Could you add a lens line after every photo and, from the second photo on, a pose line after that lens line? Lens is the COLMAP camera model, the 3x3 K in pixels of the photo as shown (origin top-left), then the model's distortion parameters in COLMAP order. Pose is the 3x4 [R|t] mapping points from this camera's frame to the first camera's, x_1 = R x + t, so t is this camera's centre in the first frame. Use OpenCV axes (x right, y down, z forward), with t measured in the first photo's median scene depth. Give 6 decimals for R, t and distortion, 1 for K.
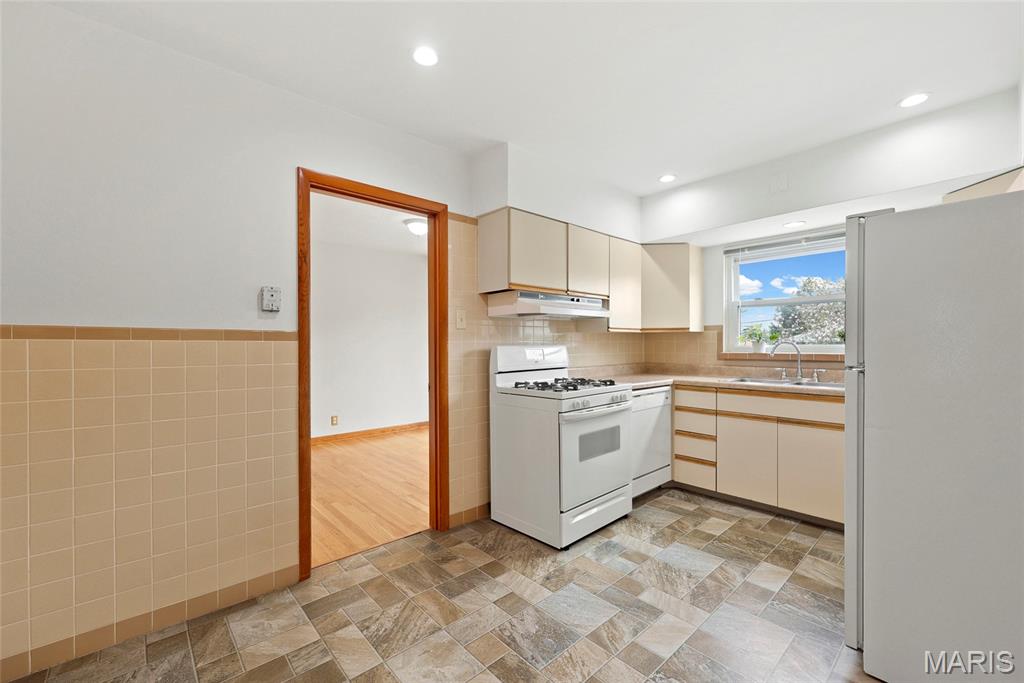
lens RADIAL K [[422.3, 0, 508.7], [0, 422.3, 347.4], [0, 0, 1]] dist [-0.002661, -0.000014]
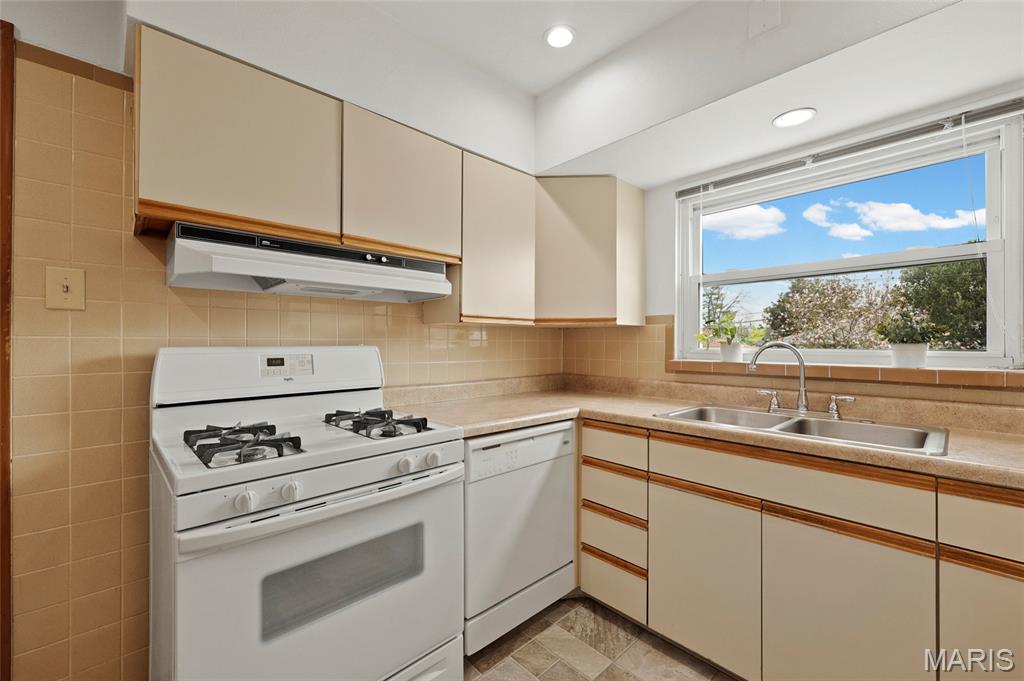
lens RADIAL K [[418.5, 0, 512.0], [0, 418.5, 342.8], [0, 0, 1]] dist [-0.000799, -0.000158]
pose [[0.999755, 0.006607, 0.021104, 0.306797], [-0.006370, 0.999916, -0.011287, -0.005263], [-0.021177, 0.011150, 0.999714, 0.473737]]
